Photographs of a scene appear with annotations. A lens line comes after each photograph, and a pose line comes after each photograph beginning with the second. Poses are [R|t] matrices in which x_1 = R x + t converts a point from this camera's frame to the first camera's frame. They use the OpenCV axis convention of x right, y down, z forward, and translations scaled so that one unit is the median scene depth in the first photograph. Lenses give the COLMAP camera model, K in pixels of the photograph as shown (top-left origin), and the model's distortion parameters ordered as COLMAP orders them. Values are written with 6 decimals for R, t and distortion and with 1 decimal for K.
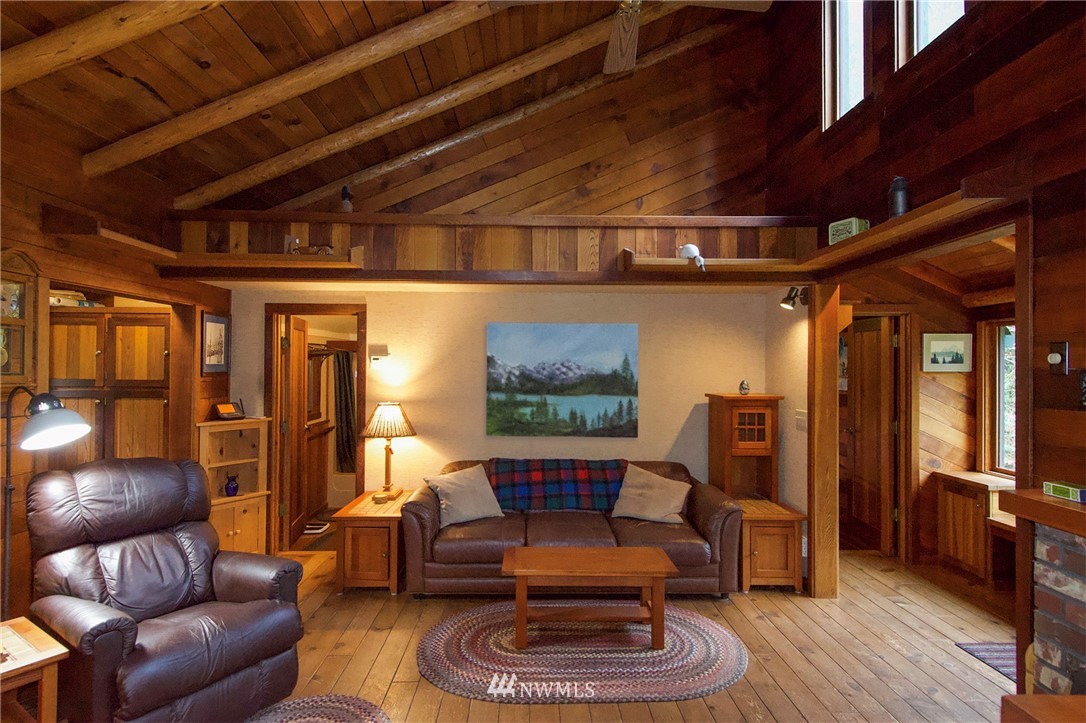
lens RADIAL K [[569.9, 0, 539.6], [0, 569.9, 354.9], [0, 0, 1]] dist [0.033557, -0.022891]
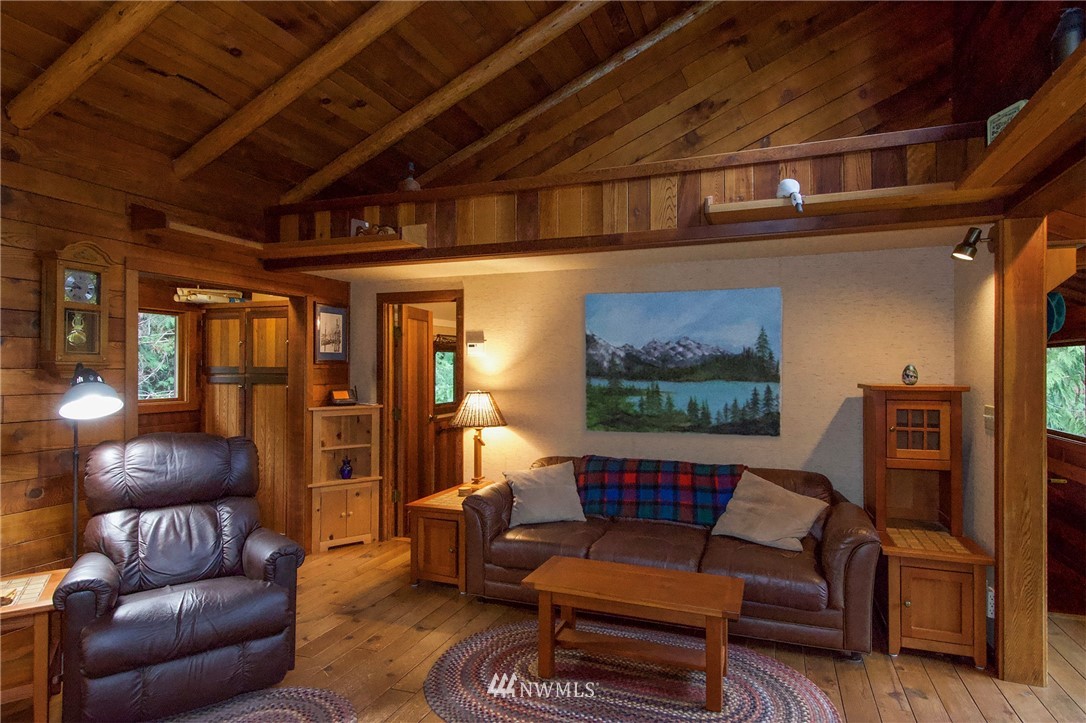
lens RADIAL K [[584.7, 0, 559.1], [0, 584.7, 359.4], [0, 0, 1]] dist [0.032154, -0.025623]
pose [[0.934077, -0.009623, -0.356941, 0.223117], [0.011530, 0.999928, 0.003217, 0.031714], [0.356884, -0.007120, 0.934122, 0.151235]]
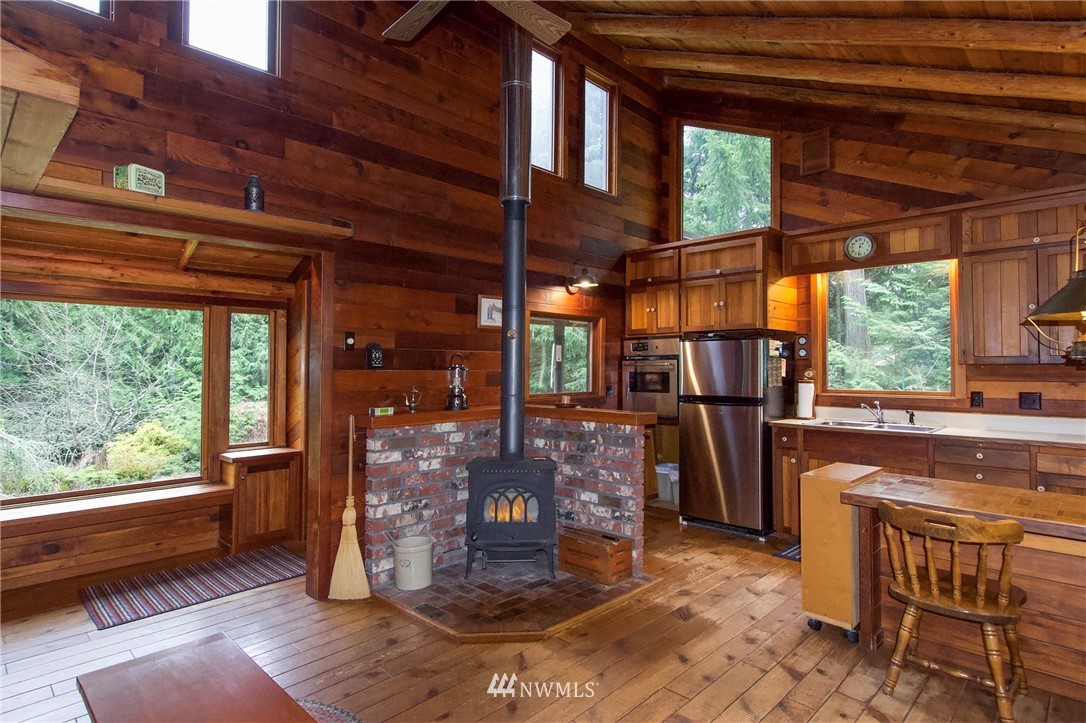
lens RADIAL K [[569.9, 0, 539.6], [0, 569.9, 354.9], [0, 0, 1]] dist [0.033557, -0.022891]
pose [[-0.700351, 0.011667, 0.713703, -0.378339], [-0.019141, 0.999200, -0.035116, 0.049185], [-0.713542, -0.038255, -0.699567, 0.908626]]
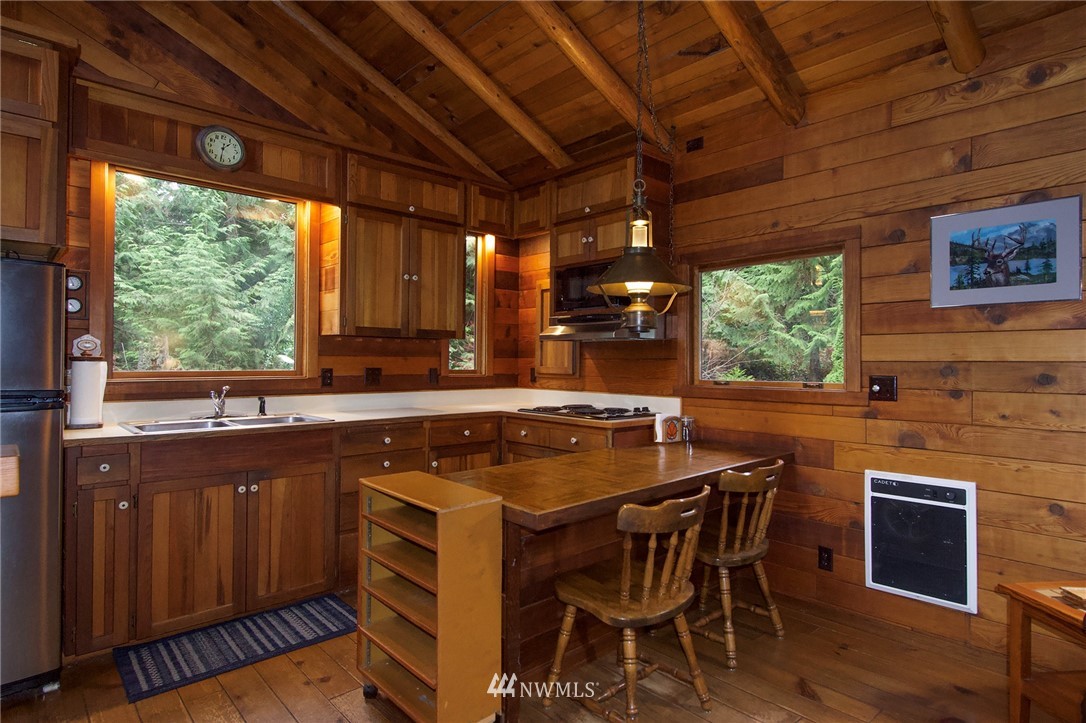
lens RADIAL K [[584.7, 0, 559.1], [0, 584.7, 359.4], [0, 0, 1]] dist [0.032154, -0.025623]
pose [[-0.740934, -0.011615, -0.671477, 0.145264], [0.006650, 0.999675, -0.024630, 0.073467], [0.671545, -0.022714, -0.740616, 0.529899]]
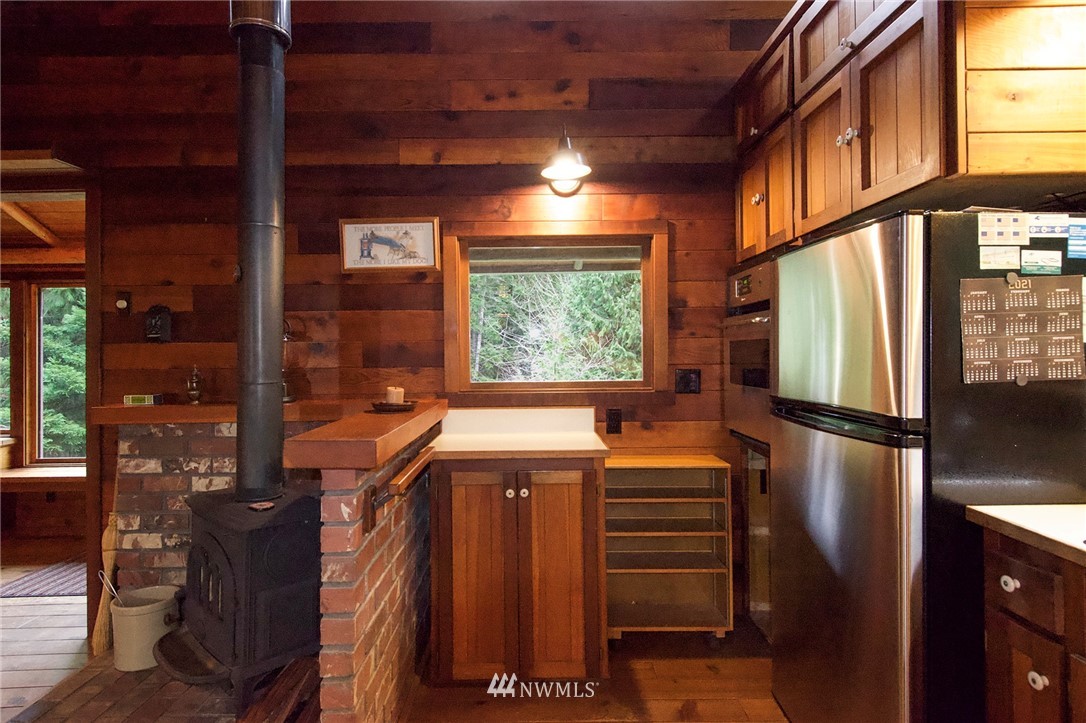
lens RADIAL K [[577.3, 0, 542.1], [0, 577.3, 350.2], [0, 0, 1]] dist [0.006934, -0.000280]
pose [[0.010014, -0.003153, 0.999945, -0.208149], [-0.010799, 0.999936, 0.003261, 0.048232], [-0.999892, -0.010831, 0.009980, 0.016637]]
